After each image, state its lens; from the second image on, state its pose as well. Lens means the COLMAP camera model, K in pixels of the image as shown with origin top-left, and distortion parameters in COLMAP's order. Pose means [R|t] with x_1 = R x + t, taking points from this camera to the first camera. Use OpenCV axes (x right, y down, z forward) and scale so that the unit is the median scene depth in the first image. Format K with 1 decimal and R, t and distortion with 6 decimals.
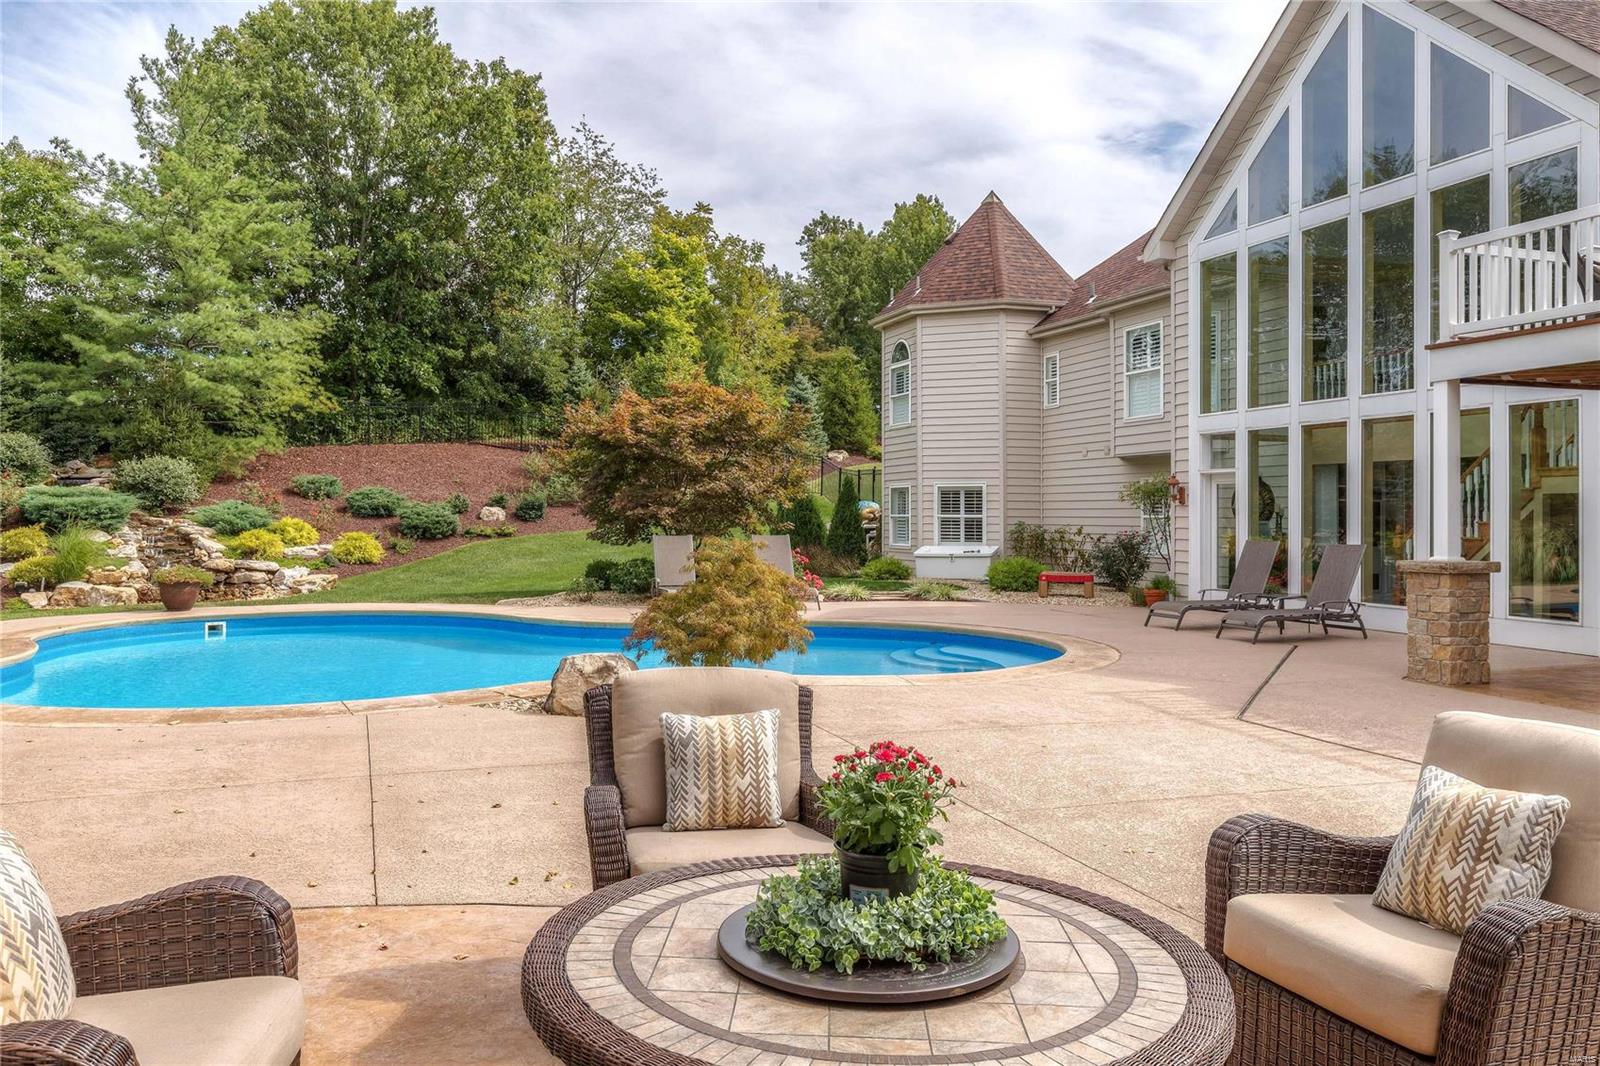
lens RADIAL K [[1176.7, 0, 802.1], [0, 1176.7, 539.4], [0, 0, 1]] dist [-0.003521, 0.001064]
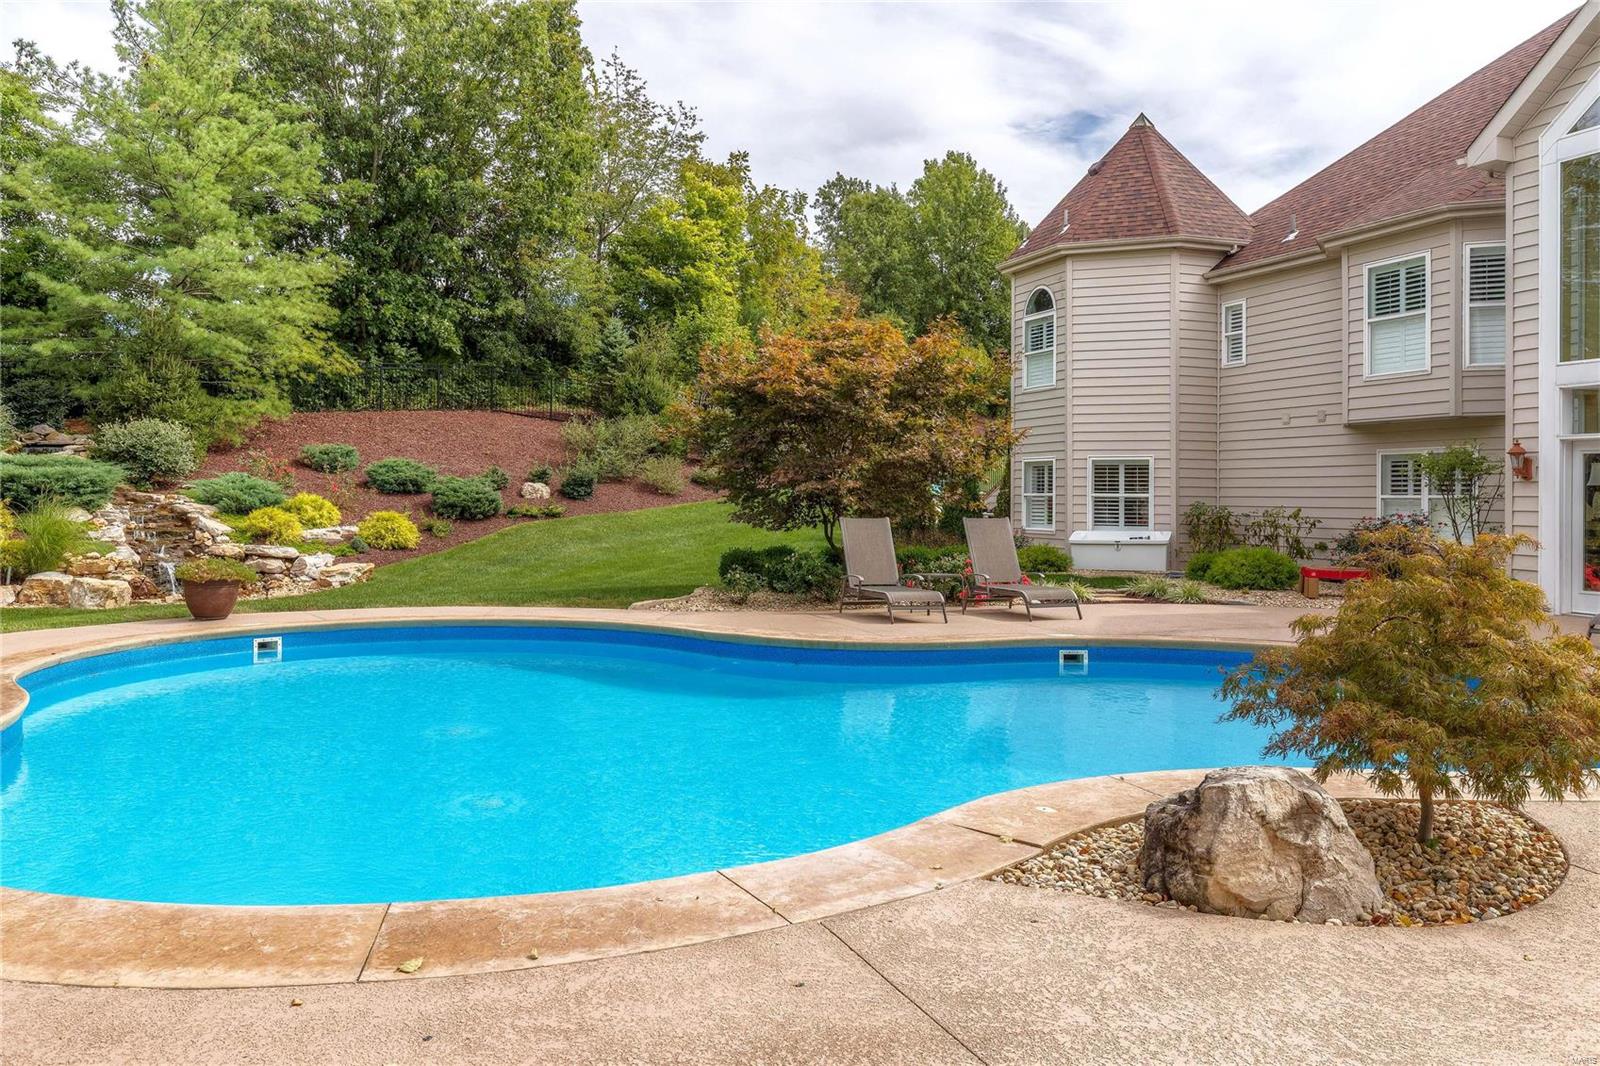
lens RADIAL K [[1184.0, 0, 799.5], [0, 1184.0, 521.7], [0, 0, 1]] dist [0.002775, -0.001575]
pose [[0.999663, 0.004148, 0.025642, -0.110121], [-0.004183, 0.999990, 0.001295, -0.001174], [-0.025636, -0.001402, 0.999670, 0.154574]]
